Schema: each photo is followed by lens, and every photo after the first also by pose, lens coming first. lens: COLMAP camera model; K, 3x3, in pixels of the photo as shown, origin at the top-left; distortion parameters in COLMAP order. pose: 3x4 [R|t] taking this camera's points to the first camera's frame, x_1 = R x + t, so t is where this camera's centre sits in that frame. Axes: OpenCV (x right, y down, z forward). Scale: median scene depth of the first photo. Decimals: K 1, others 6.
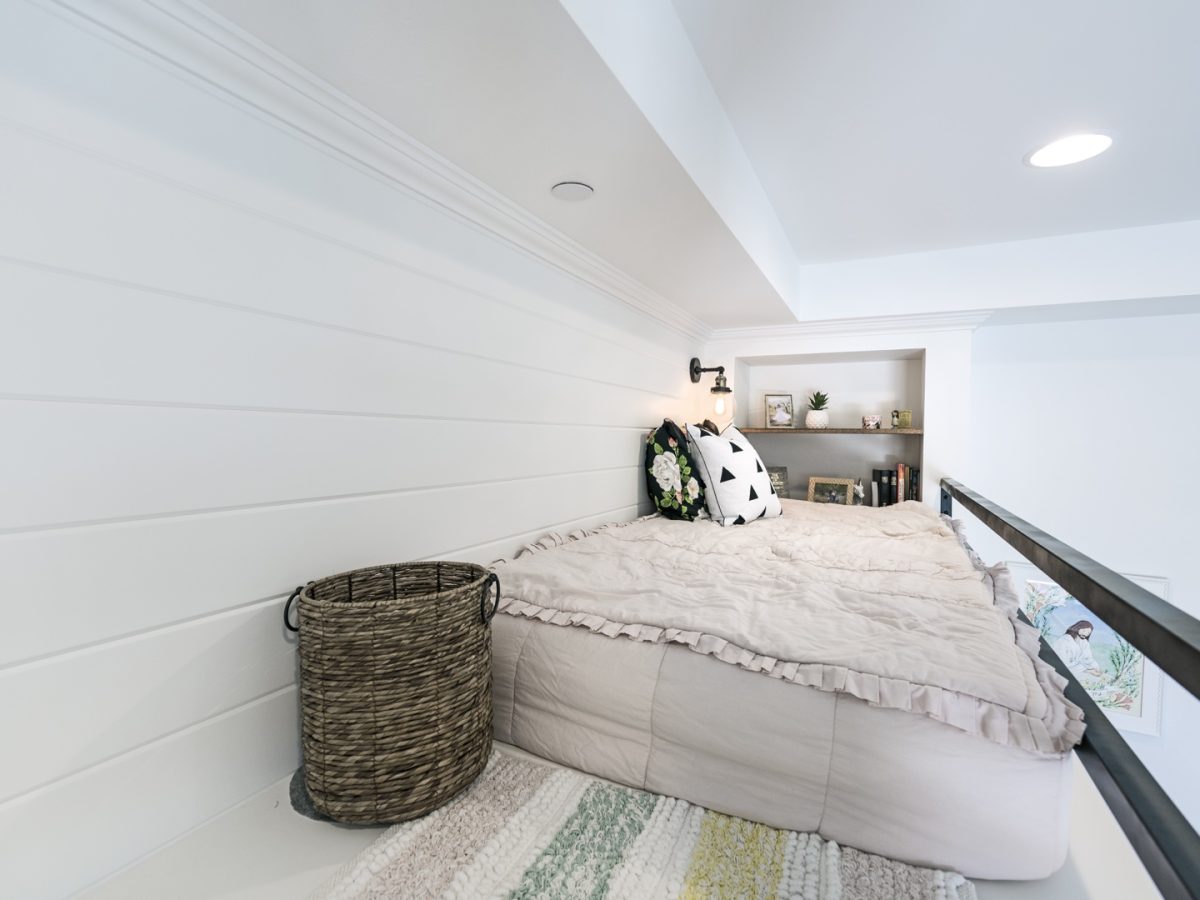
lens RADIAL K [[615.0, 0, 597.8], [0, 615.0, 454.5], [0, 0, 1]] dist [-0.000078, 0.004120]
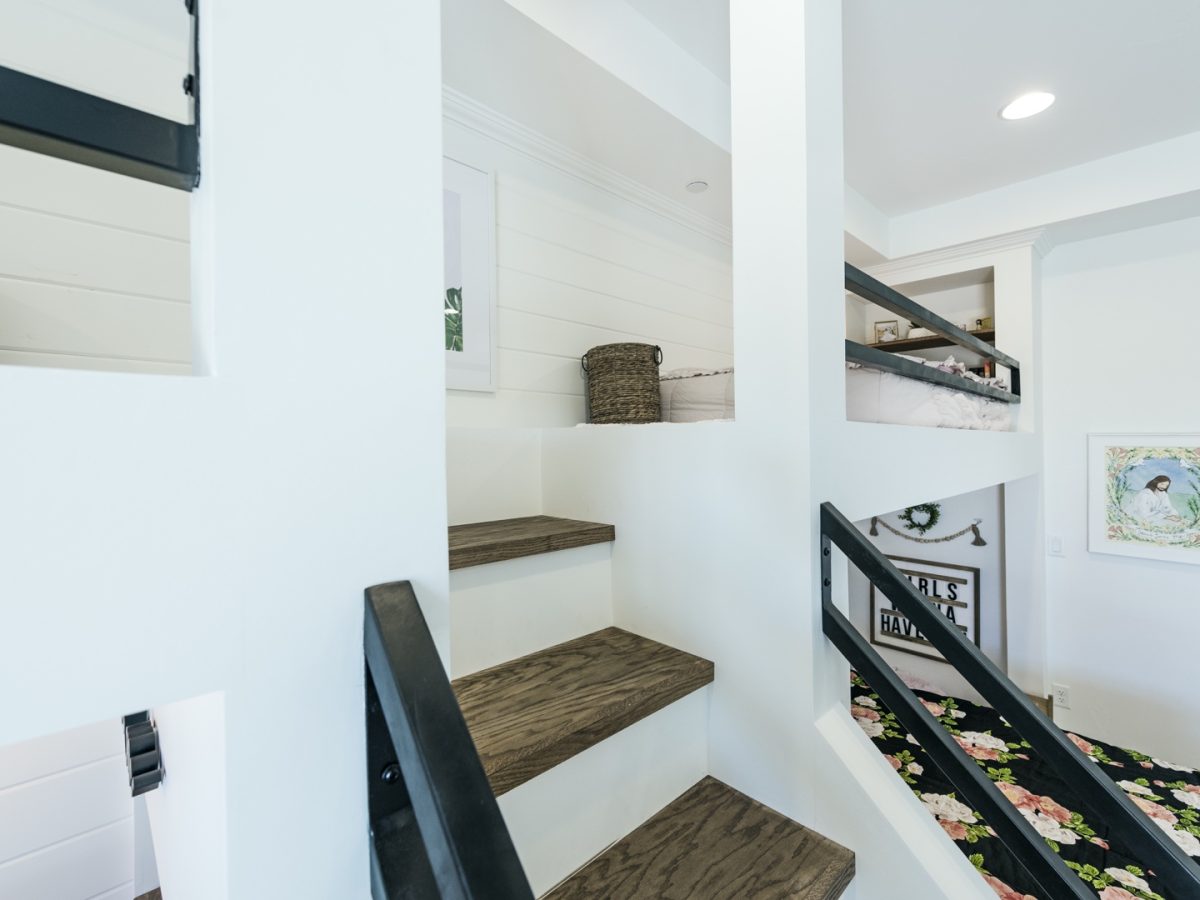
lens RADIAL K [[530.7, 0, 605.5], [0, 530.7, 443.6], [0, 0, 1]] dist [0.009185, 0.001189]
pose [[0.947469, -0.021311, -0.319138, 0.273885], [0.021512, 0.999764, -0.002894, 0.544231], [0.319125, -0.004124, 0.947704, -0.999135]]
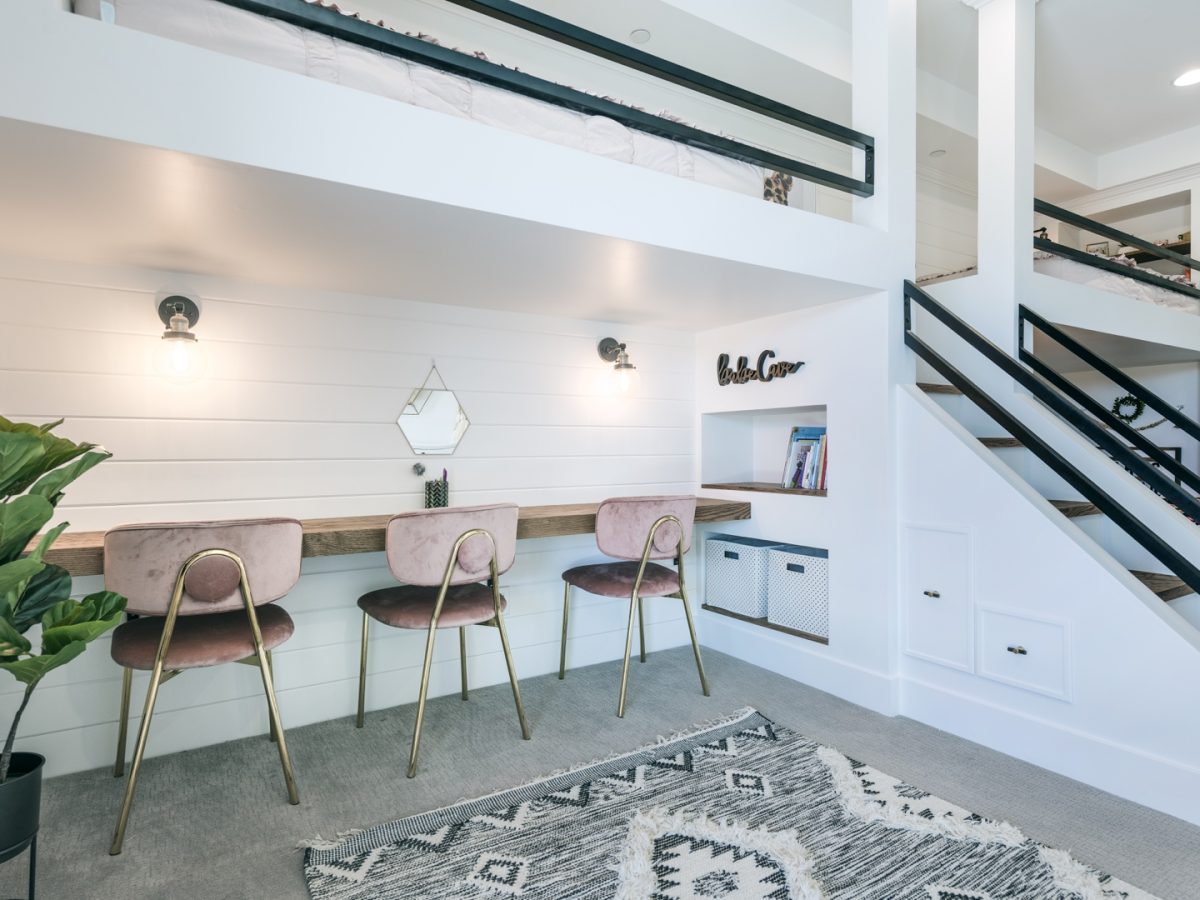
lens RADIAL K [[638.9, 0, 599.2], [0, 638.9, 444.6], [0, 0, 1]] dist [0.005495, -0.002606]
pose [[0.851824, -0.013555, -0.523653, 0.223583], [0.017590, 0.999842, 0.002731, 1.307667], [0.523533, -0.011537, 0.851928, -3.528138]]
